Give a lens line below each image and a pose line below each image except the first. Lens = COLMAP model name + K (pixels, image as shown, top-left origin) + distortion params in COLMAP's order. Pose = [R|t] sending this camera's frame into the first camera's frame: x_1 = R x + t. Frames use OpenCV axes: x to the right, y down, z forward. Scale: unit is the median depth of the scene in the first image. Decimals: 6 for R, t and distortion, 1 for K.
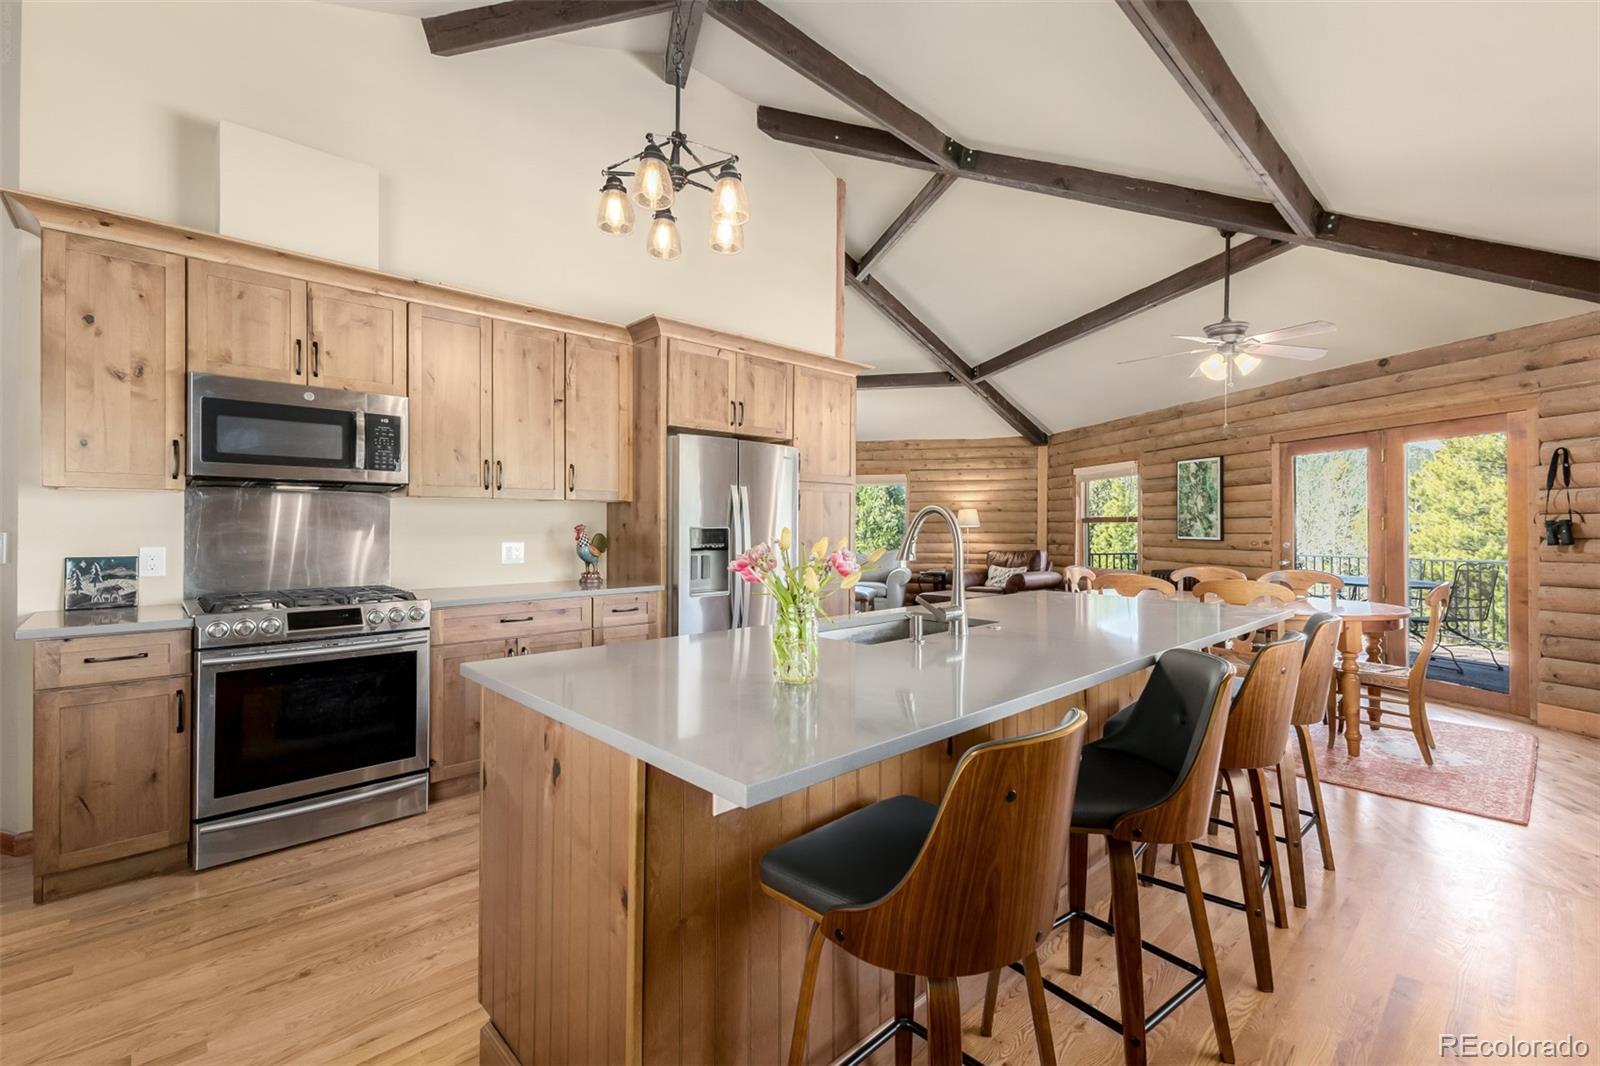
lens RADIAL K [[689.2, 0, 812.3], [0, 689.2, 526.0], [0, 0, 1]] dist [0.008430, -0.000357]
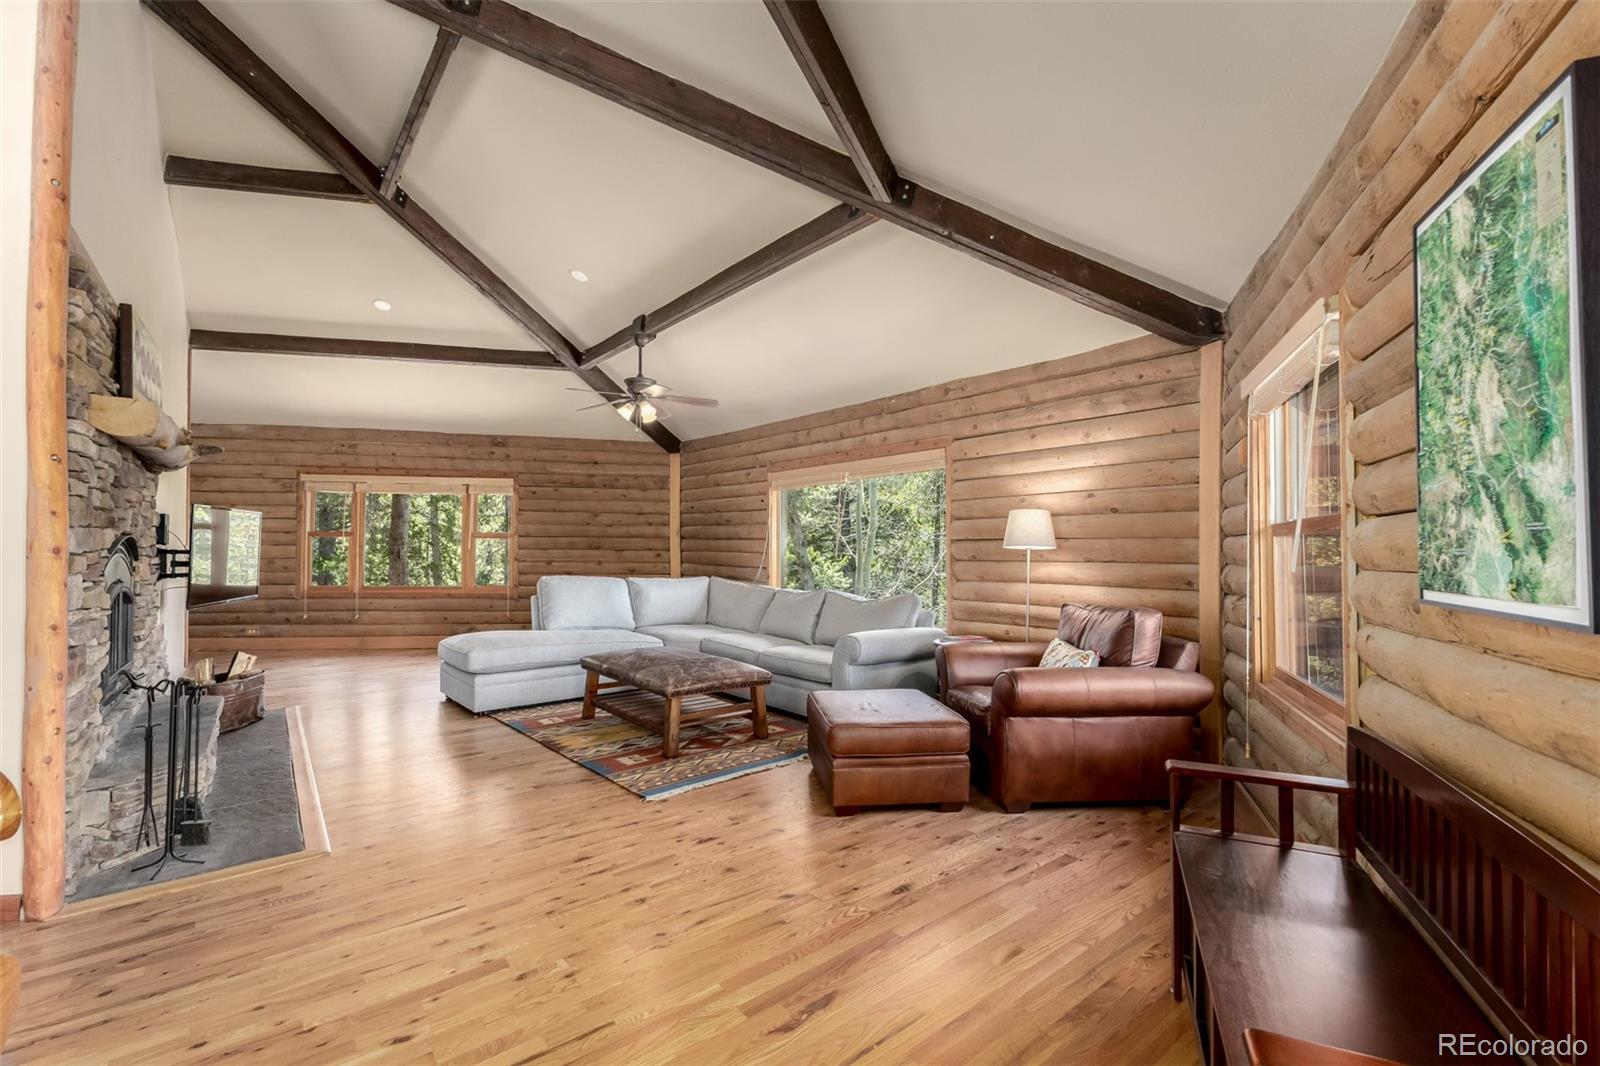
lens RADIAL K [[689.2, 0, 813.2], [0, 689.2, 531.7], [0, 0, 1]] dist [0.008430, -0.000357]
pose [[0.810849, -0.013257, -0.585105, 0.376249], [-0.003499, 0.999616, -0.027498, 0.003161], [0.585245, 0.024344, 0.810491, 0.544497]]
